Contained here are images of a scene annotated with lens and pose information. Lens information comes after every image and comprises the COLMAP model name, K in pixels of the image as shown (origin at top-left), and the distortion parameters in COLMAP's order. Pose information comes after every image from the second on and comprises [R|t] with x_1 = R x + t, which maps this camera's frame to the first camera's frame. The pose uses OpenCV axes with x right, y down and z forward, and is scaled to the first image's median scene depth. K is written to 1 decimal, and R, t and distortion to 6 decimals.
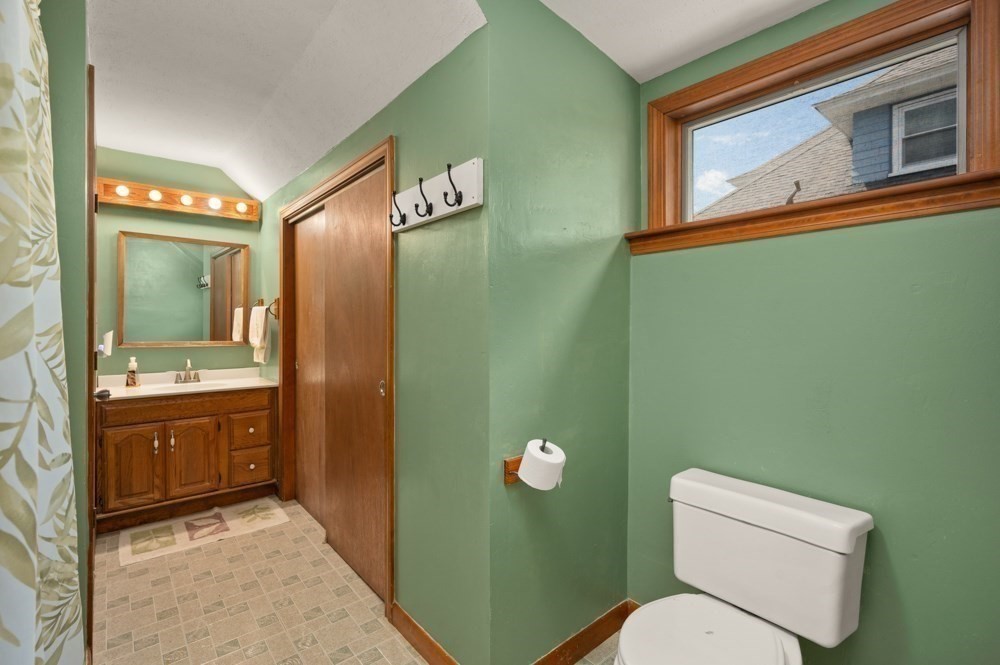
lens RADIAL K [[455.6, 0, 500.0], [0, 455.6, 332.5], [0, 0, 1]] dist [-0.000509, -0.000165]
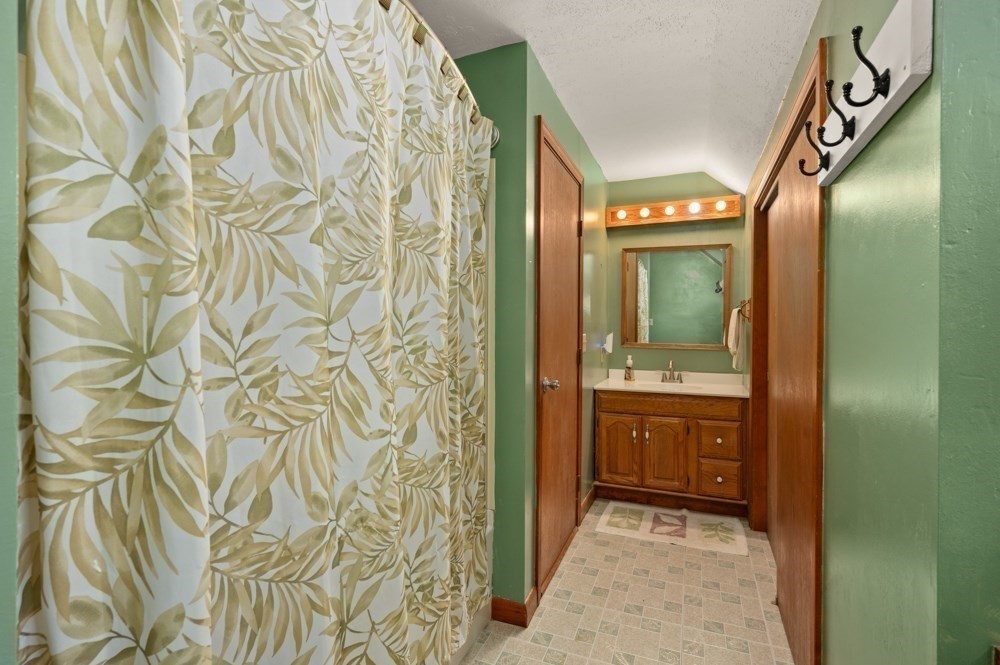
lens RADIAL K [[455.6, 0, 500.0], [0, 455.6, 332.5], [0, 0, 1]] dist [-0.000509, -0.000165]
pose [[0.471159, 0.013803, -0.881940, 0.072931], [-0.020851, 0.999772, 0.004508, -0.003179], [0.881802, 0.016266, 0.471340, 0.171979]]
